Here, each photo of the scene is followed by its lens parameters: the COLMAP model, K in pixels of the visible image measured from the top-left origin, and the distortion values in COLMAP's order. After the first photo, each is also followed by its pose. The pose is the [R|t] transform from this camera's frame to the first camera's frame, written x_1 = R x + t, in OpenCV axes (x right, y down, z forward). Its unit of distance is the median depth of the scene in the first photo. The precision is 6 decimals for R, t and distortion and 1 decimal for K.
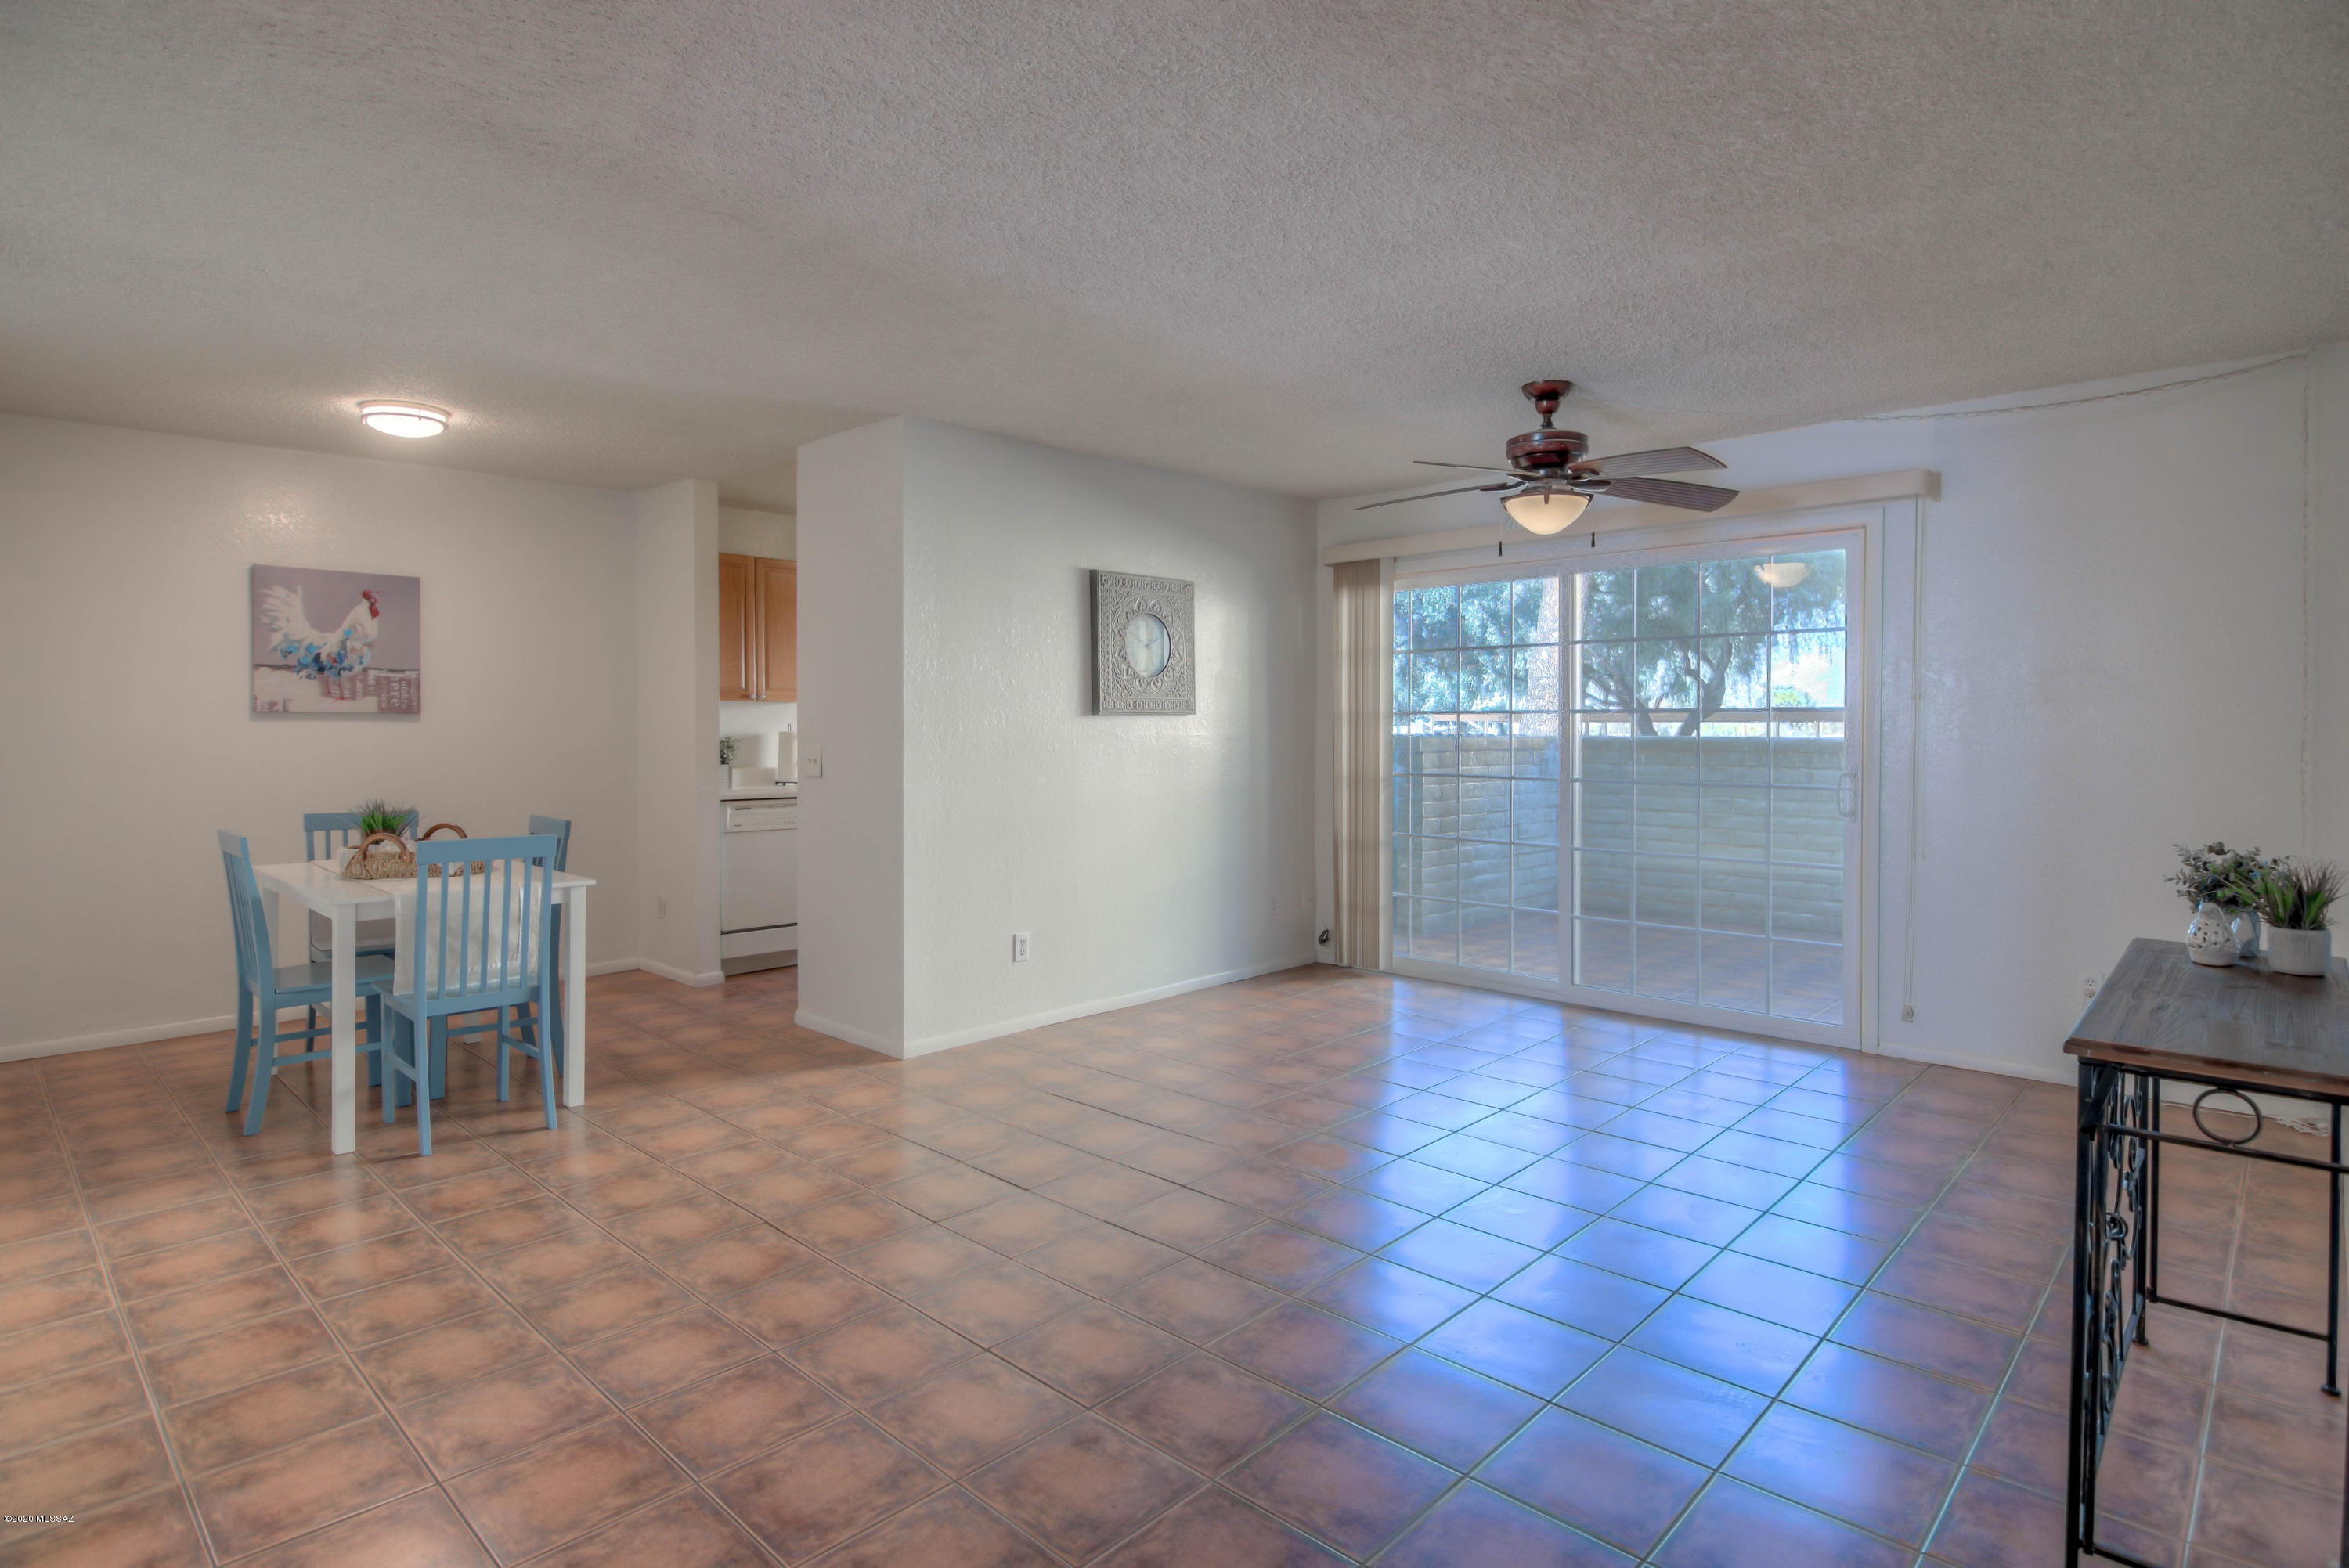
lens RADIAL K [[1216.2, 0, 1178.1], [0, 1216.2, 742.0], [0, 0, 1]] dist [-0.000315, -0.014779]
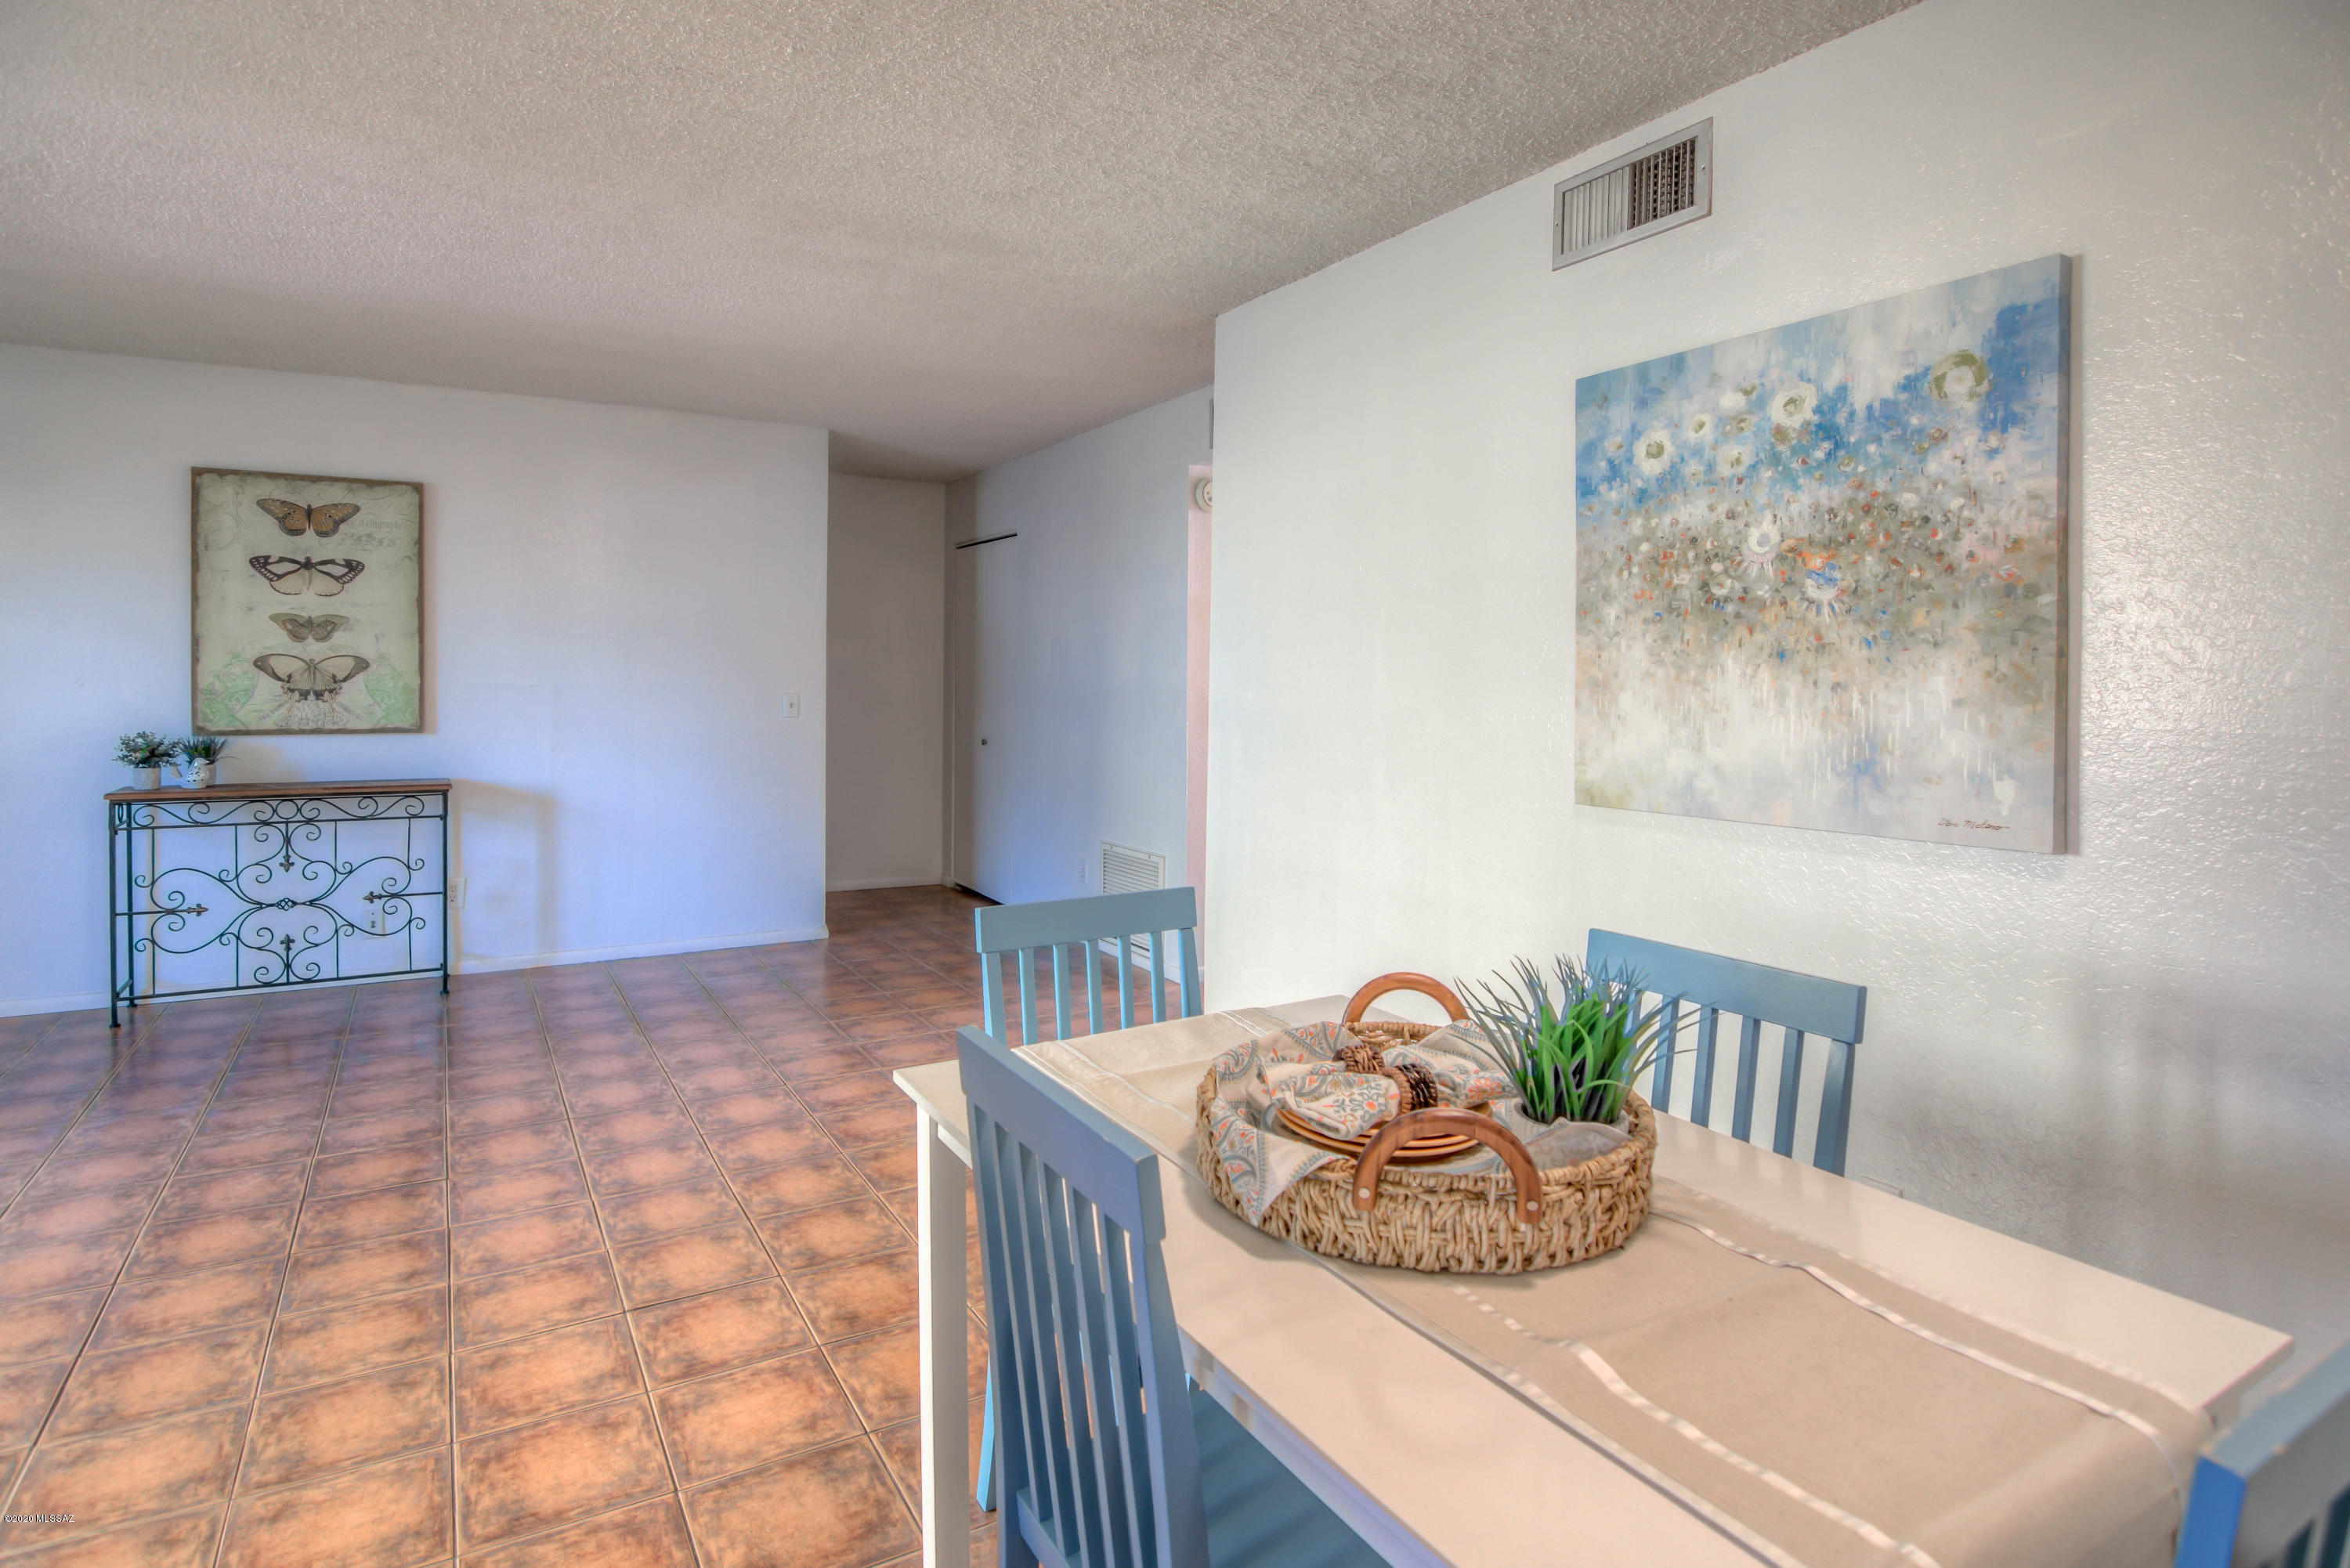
lens RADIAL K [[1240.0, 0, 1168.4], [0, 1240.0, 686.8], [0, 0, 1]] dist [0.000036, -0.016223]
pose [[-0.962082, -0.013353, 0.272433, -0.539529], [-0.007401, 0.999711, 0.022864, -0.018258], [-0.272660, 0.019981, -0.961903, 1.090722]]
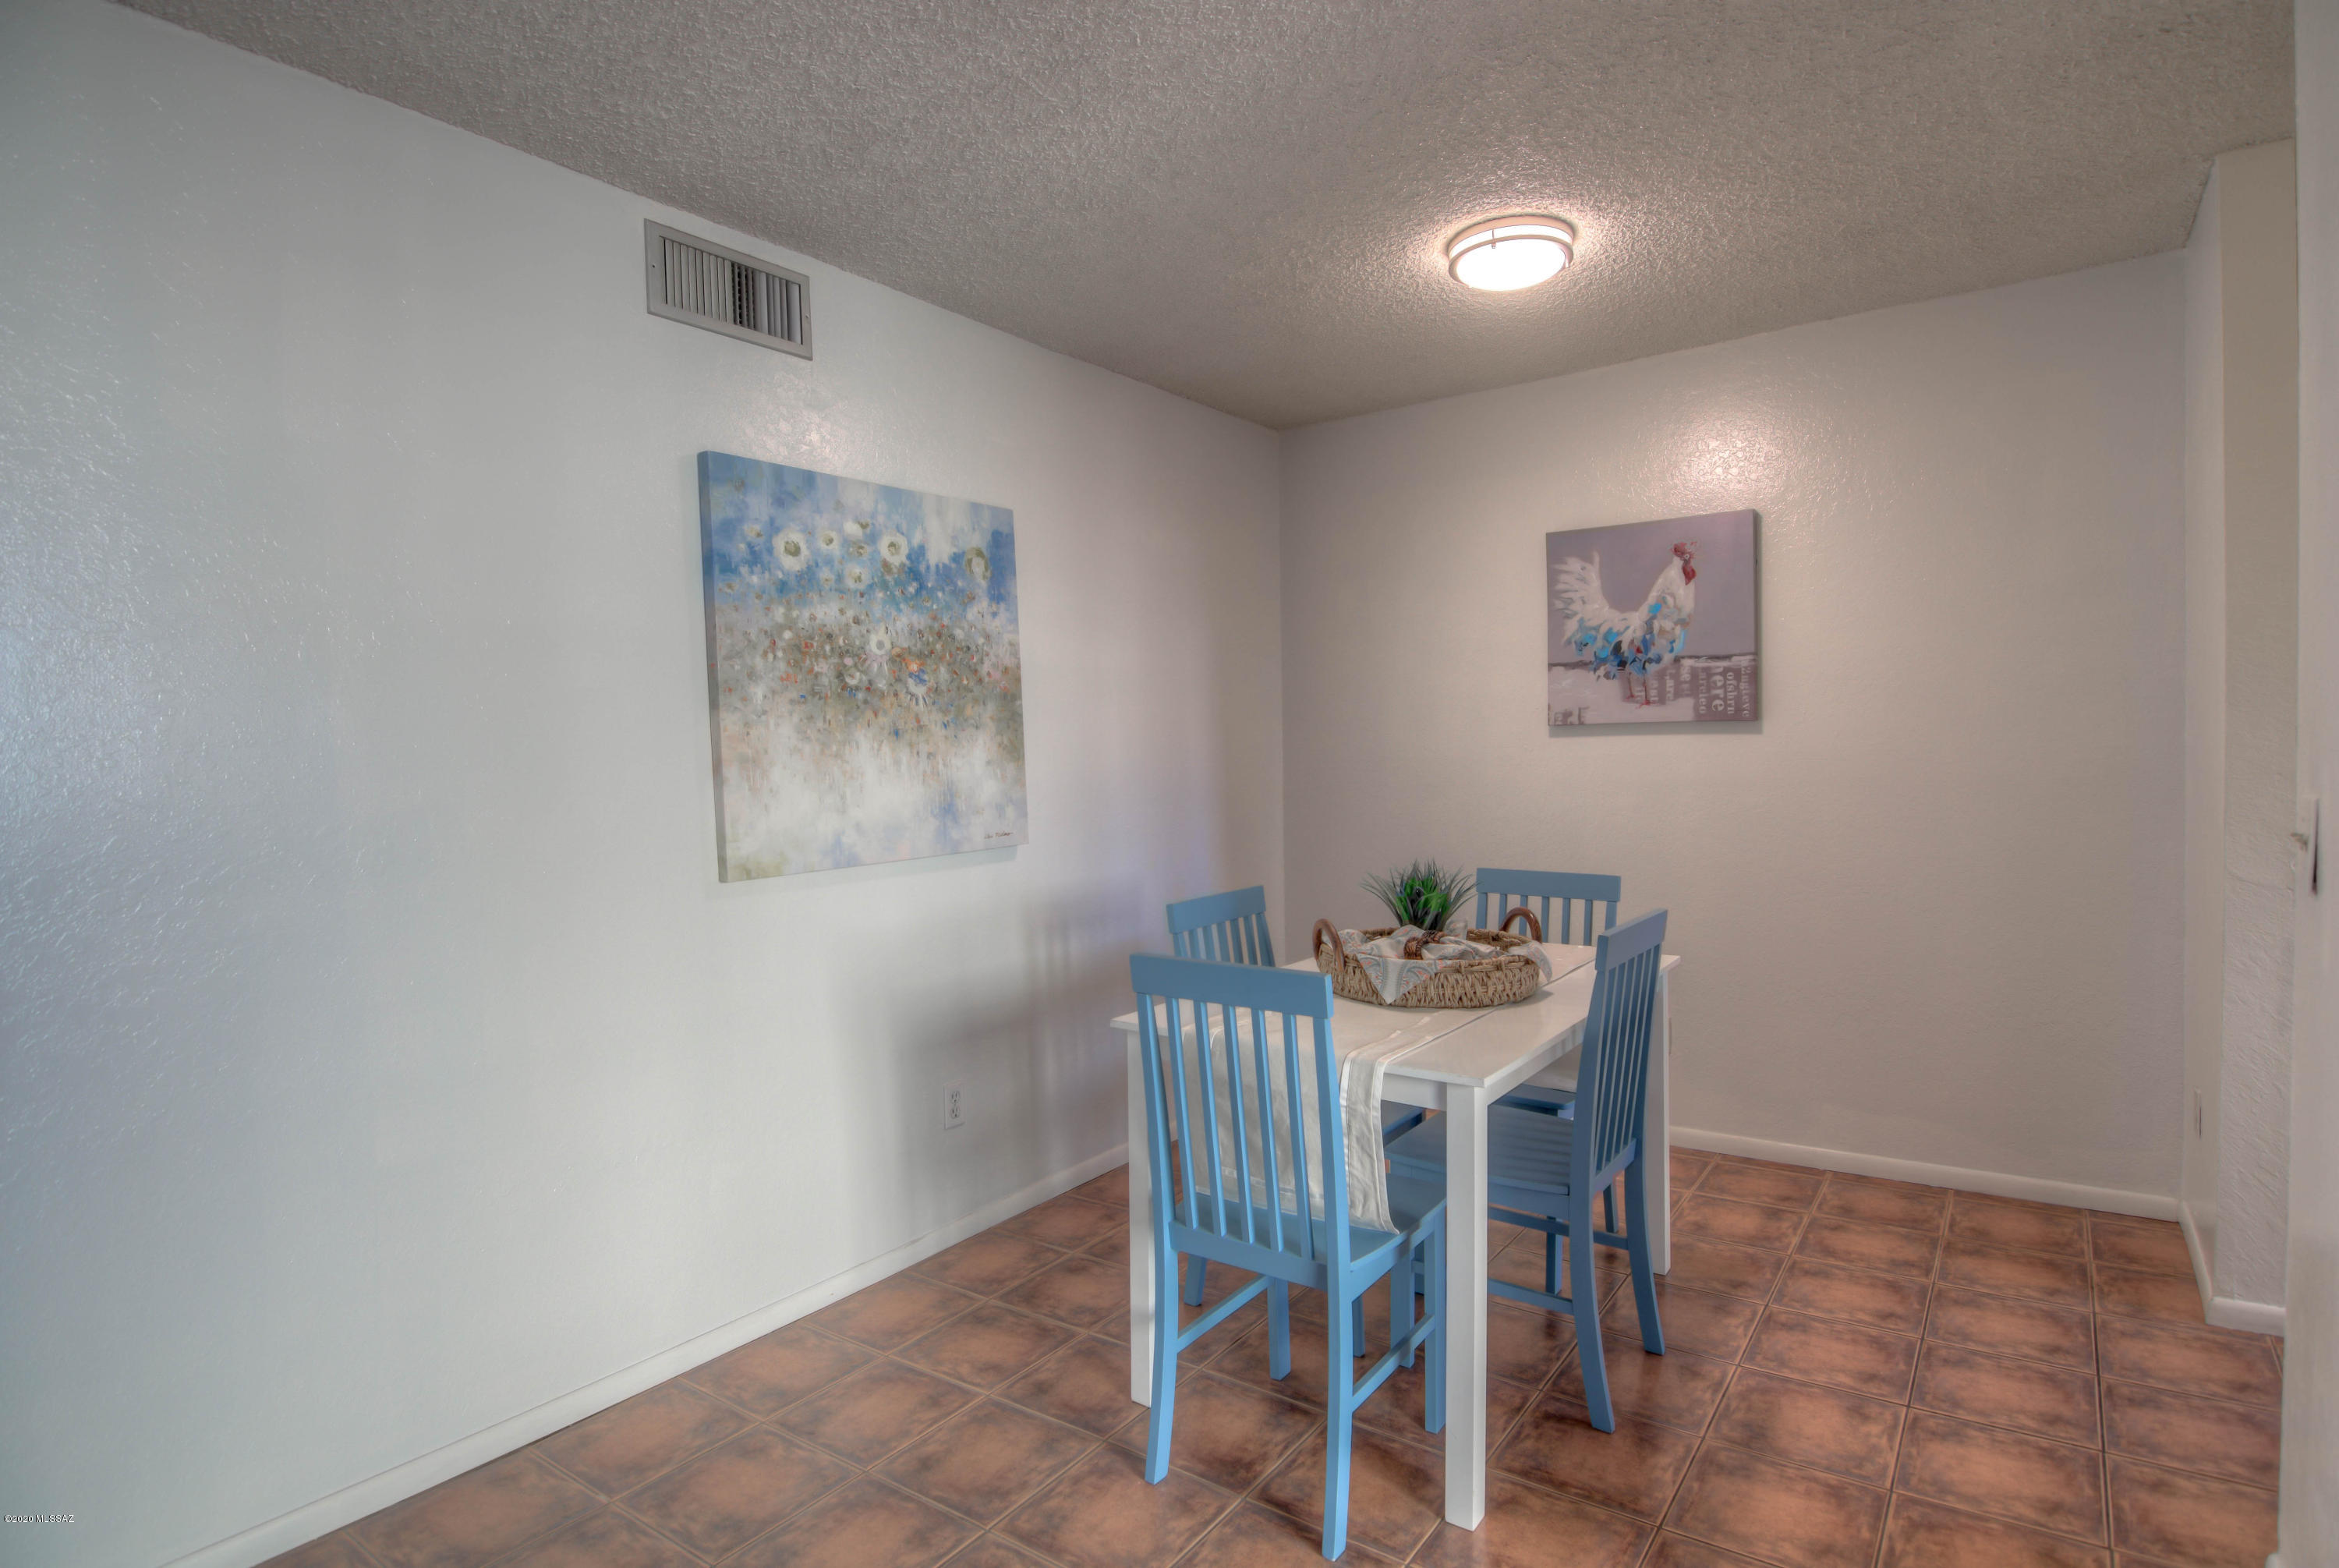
lens RADIAL K [[1208.7, 0, 1185.7], [0, 1208.7, 794.3], [0, 0, 1]] dist [-0.003510, -0.001167]
pose [[0.145448, 0.033477, -0.988799, -0.030593], [0.010825, 0.999314, 0.035426, -0.010782], [0.989307, -0.015856, 0.144985, 0.654332]]
